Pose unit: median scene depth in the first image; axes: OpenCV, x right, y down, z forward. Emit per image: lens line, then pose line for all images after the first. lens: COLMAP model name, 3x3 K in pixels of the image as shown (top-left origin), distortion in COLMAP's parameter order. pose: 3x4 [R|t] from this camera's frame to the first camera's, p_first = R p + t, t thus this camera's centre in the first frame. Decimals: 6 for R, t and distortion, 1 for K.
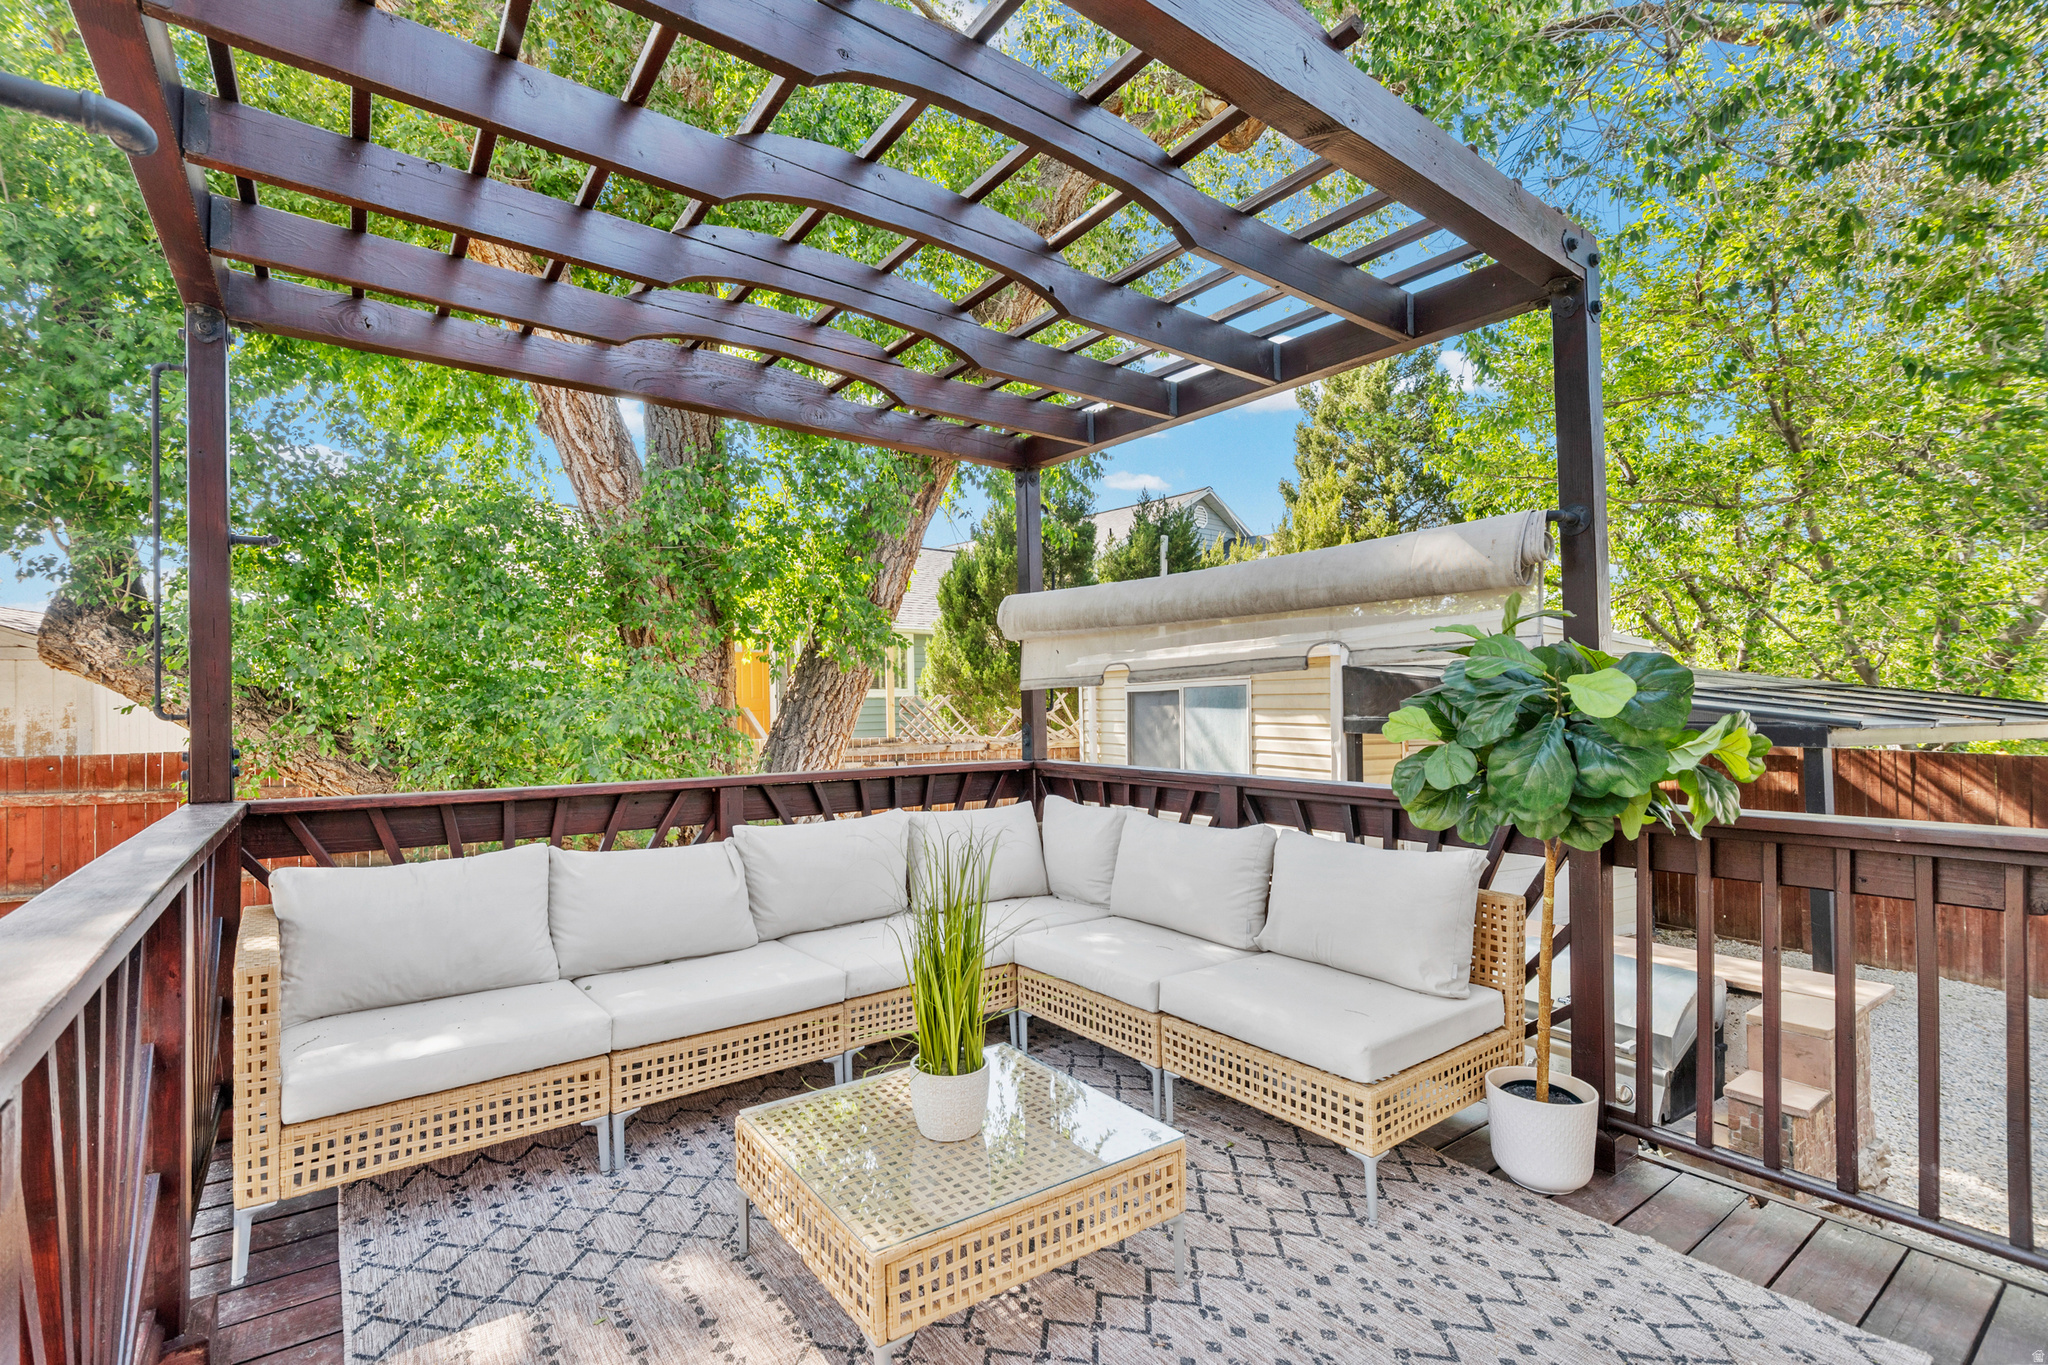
lens RADIAL K [[930.6, 0, 1024.0], [0, 930.6, 682.5], [0, 0, 1]] dist [0.003084, 0.000174]
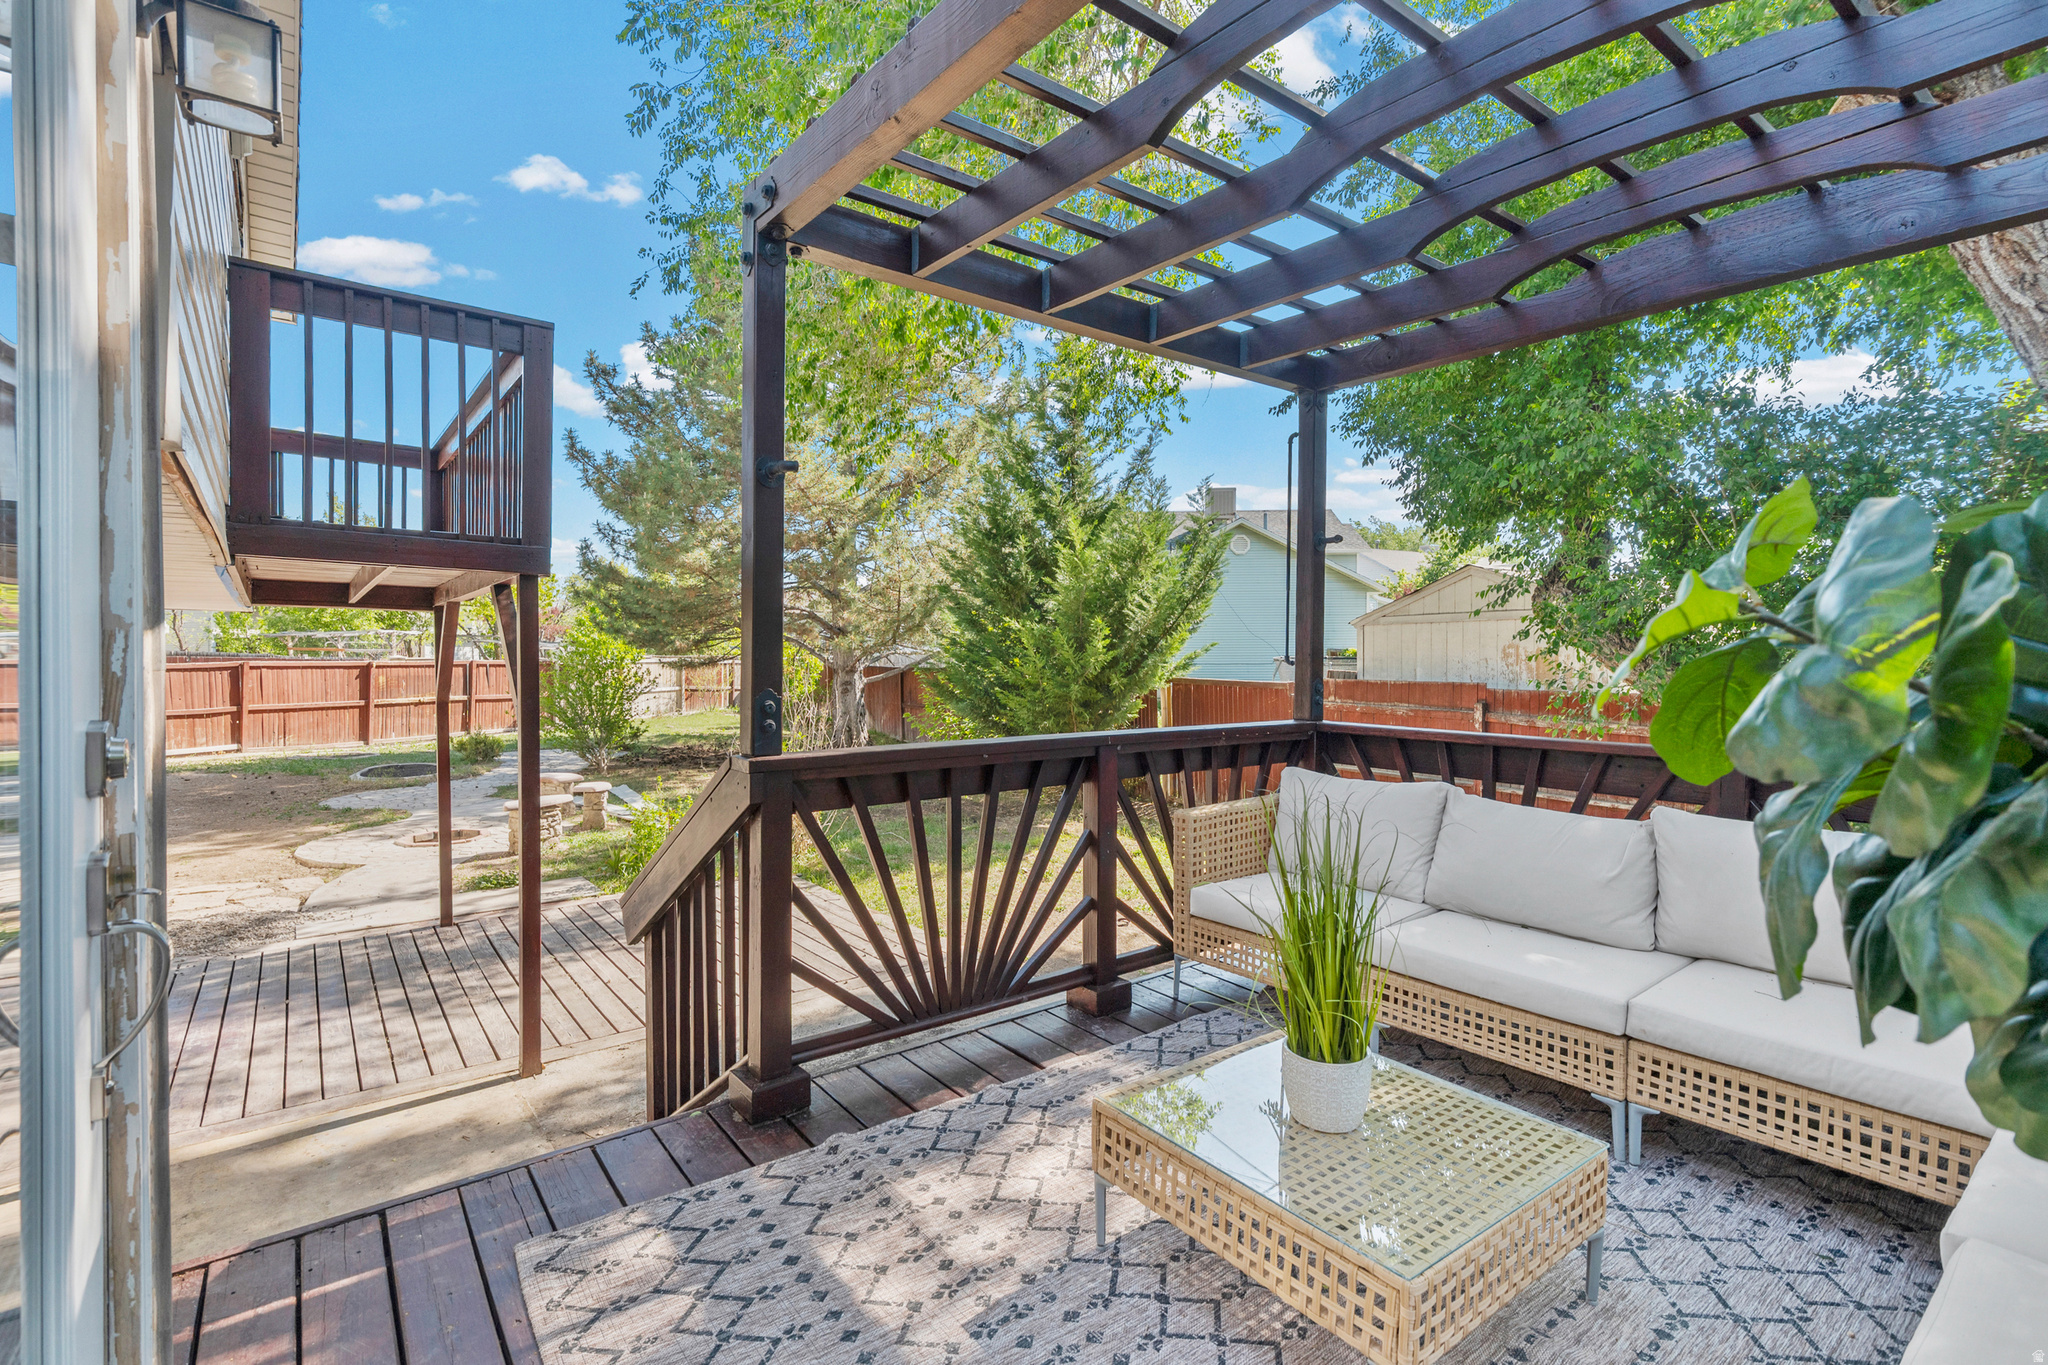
lens RADIAL K [[967.0, 0, 1014.6], [0, 967.0, 637.3], [0, 0, 1]] dist [0.002856, 0.000301]
pose [[0.014072, -0.005342, -0.999887, 0.641470], [0.013275, 0.999899, -0.005156, 0.003090], [0.999813, -0.013201, 0.014141, 0.499719]]
